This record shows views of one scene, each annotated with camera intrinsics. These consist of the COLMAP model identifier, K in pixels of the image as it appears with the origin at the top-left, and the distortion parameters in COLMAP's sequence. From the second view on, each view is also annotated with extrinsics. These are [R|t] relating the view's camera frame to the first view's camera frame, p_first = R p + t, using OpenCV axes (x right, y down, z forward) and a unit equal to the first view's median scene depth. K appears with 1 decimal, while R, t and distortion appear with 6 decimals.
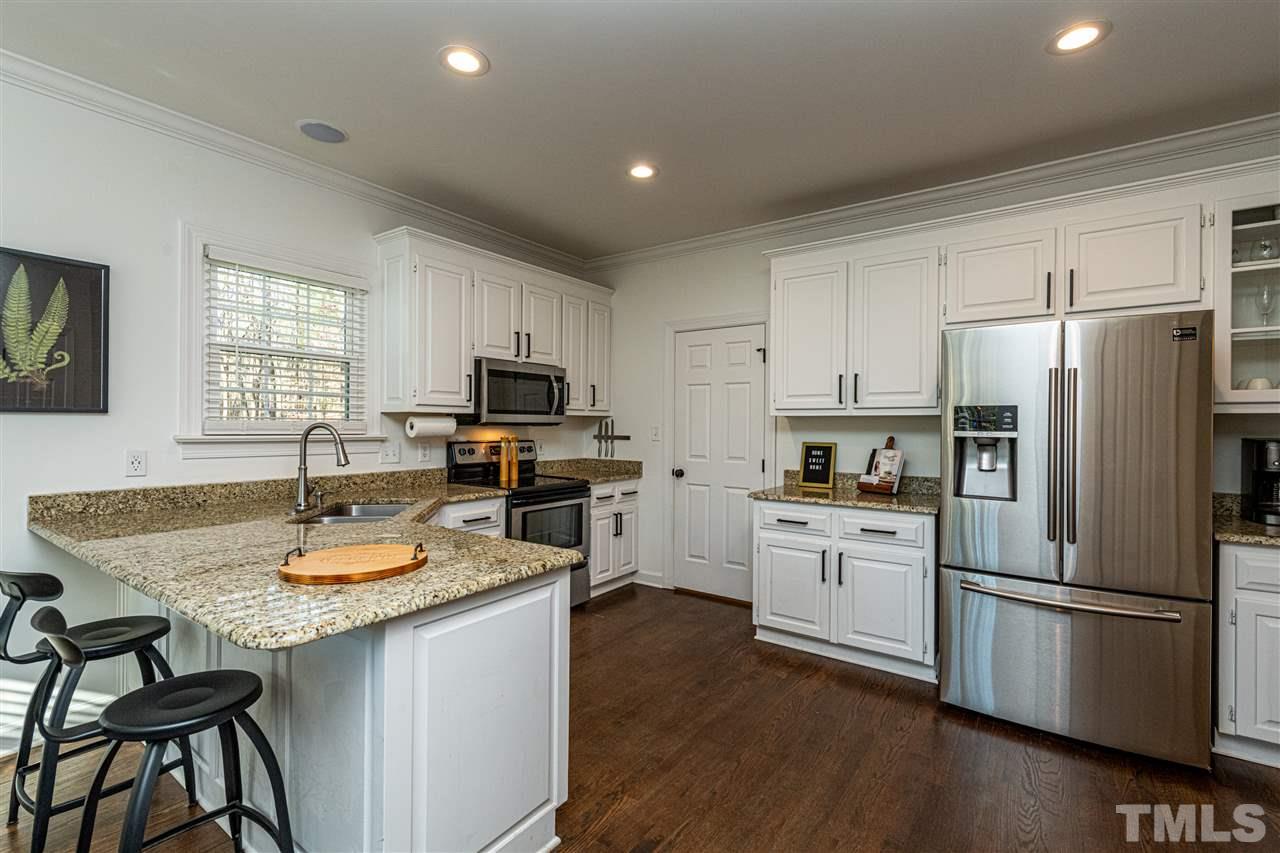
lens RADIAL K [[551.6, 0, 656.2], [0, 551.6, 424.2], [0, 0, 1]] dist [0.000894, -0.000014]
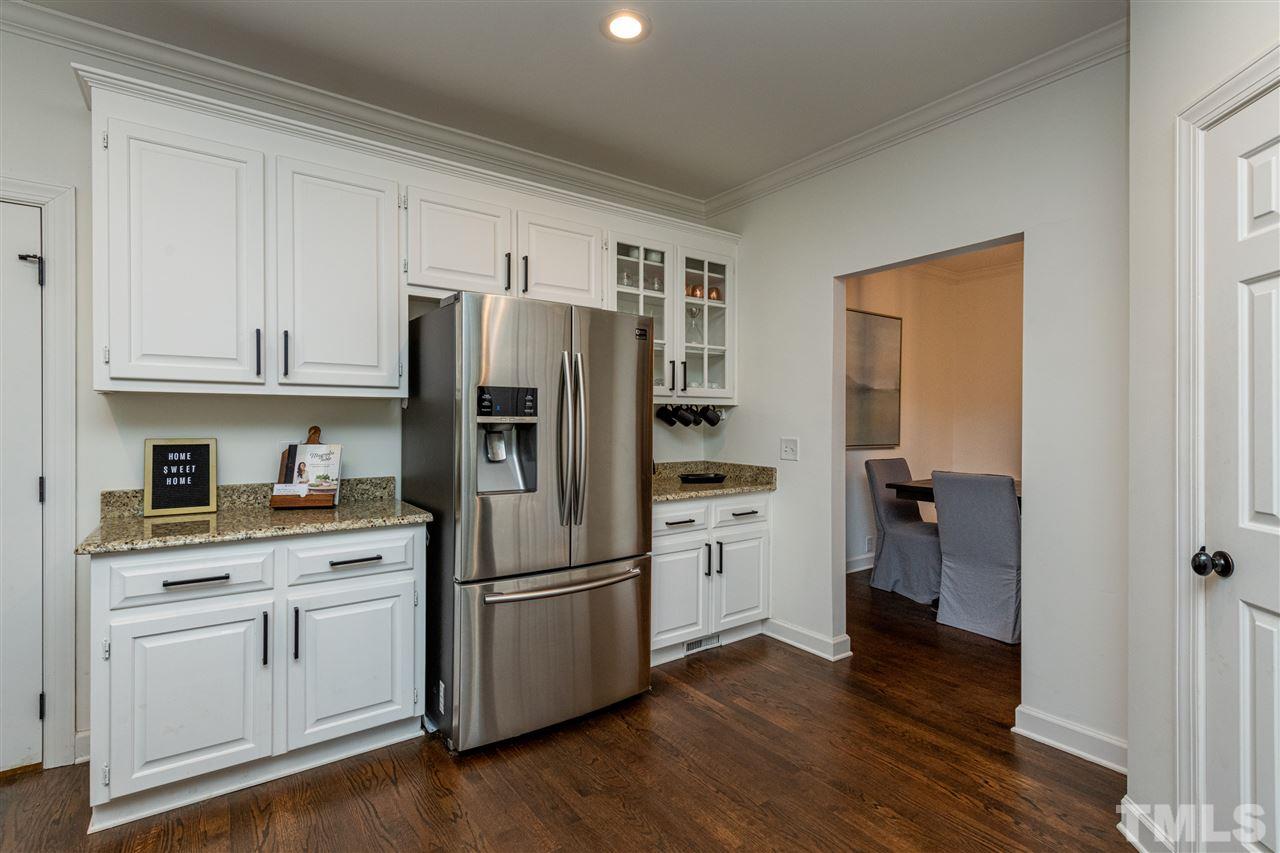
lens RADIAL K [[599.0, 0, 645.8], [0, 599.0, 424.6], [0, 0, 1]] dist [-0.001919, -0.000271]
pose [[0.314189, -0.010442, 0.949303, -0.176738], [-0.000687, 0.999937, 0.011226, 0.011236], [-0.949360, -0.004179, 0.314162, 0.362354]]
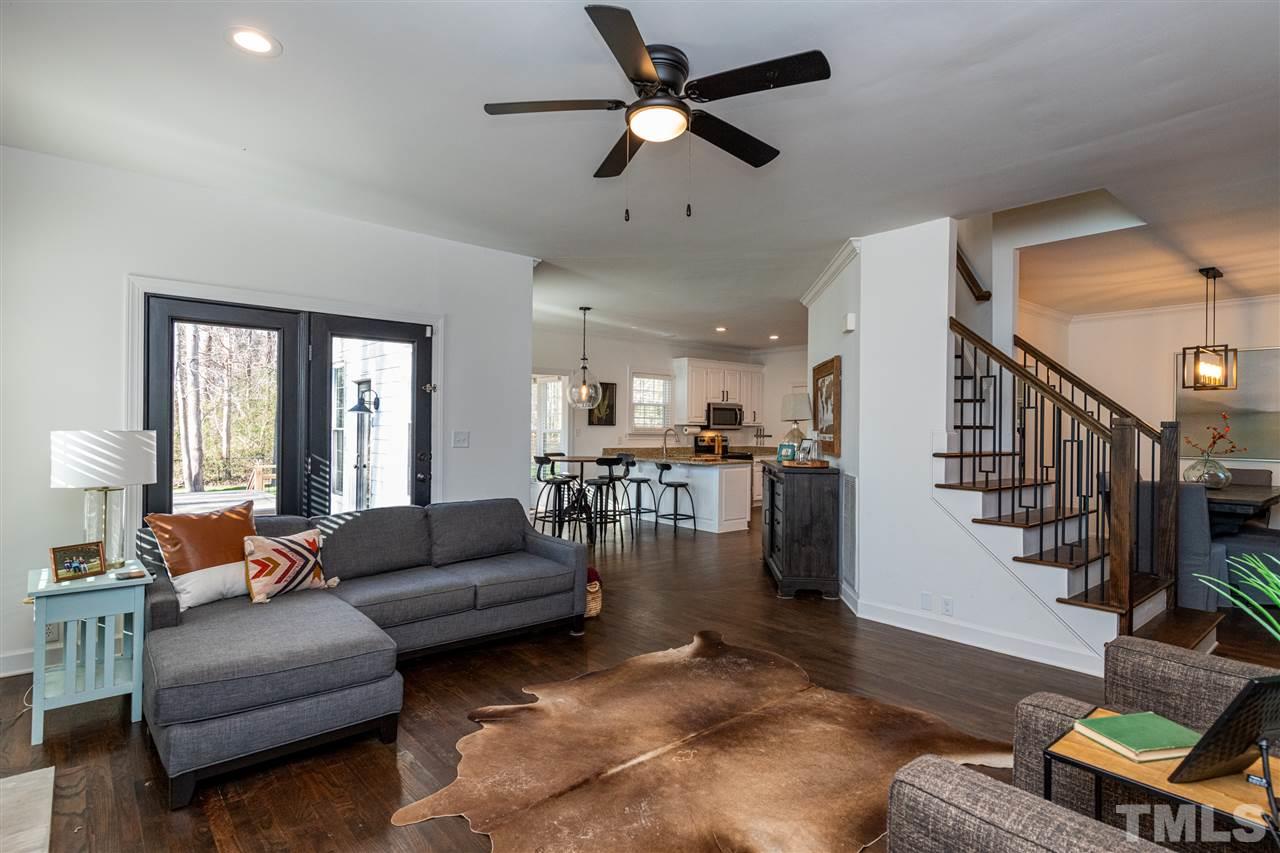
lens RADIAL K [[661.5, 0, 651.4], [0, 661.5, 429.2], [0, 0, 1]] dist [-0.002247, -0.000444]
pose [[0.967821, 0.006144, -0.251564, 0.197511], [-0.005957, 0.999981, 0.001506, -0.004084], [0.251568, 0.000041, 0.967840, -2.152315]]
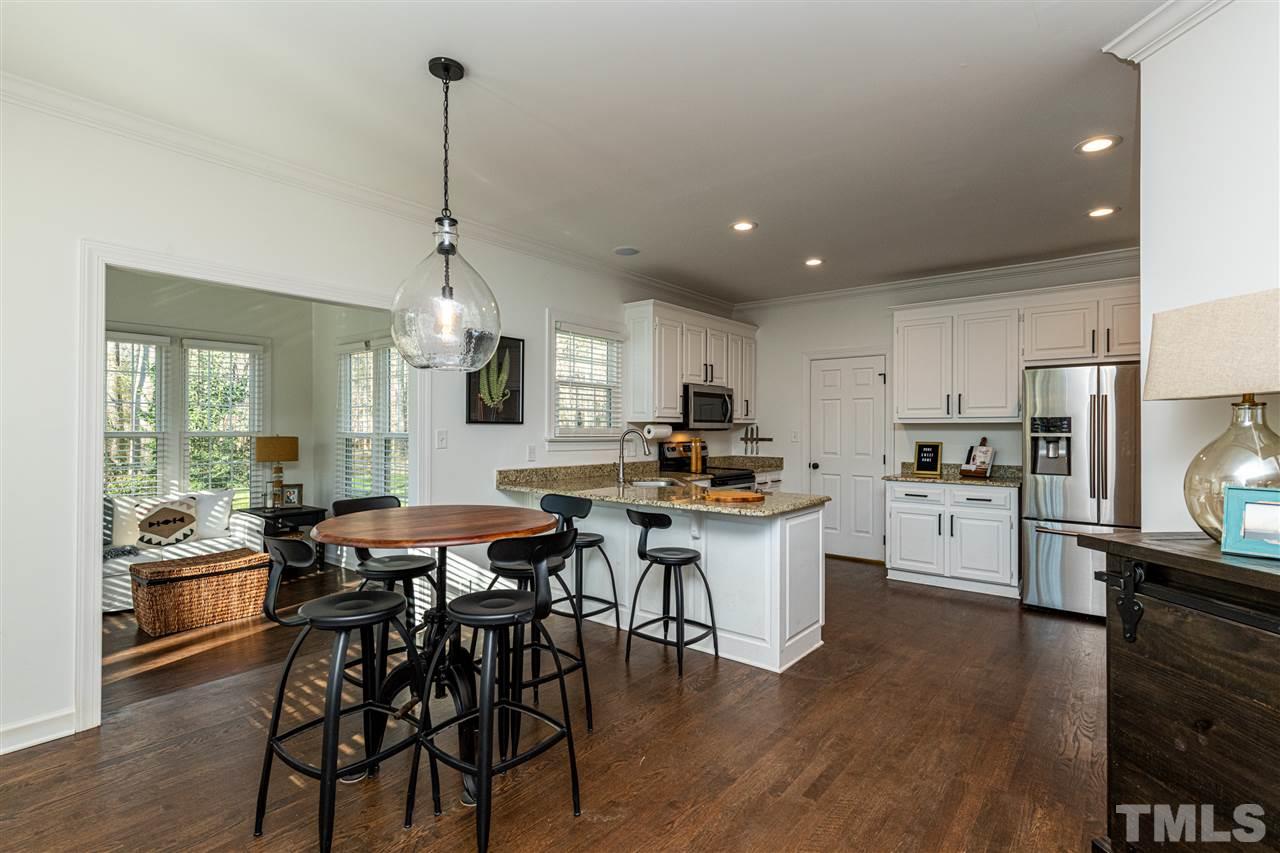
lens RADIAL K [[599.0, 0, 645.8], [0, 599.0, 424.6], [0, 0, 1]] dist [-0.001919, -0.000271]
pose [[0.997572, -0.004148, -0.069518, -0.346031], [0.003595, 0.999961, -0.008078, -0.001069], [0.069549, 0.007808, 0.997548, -0.617240]]
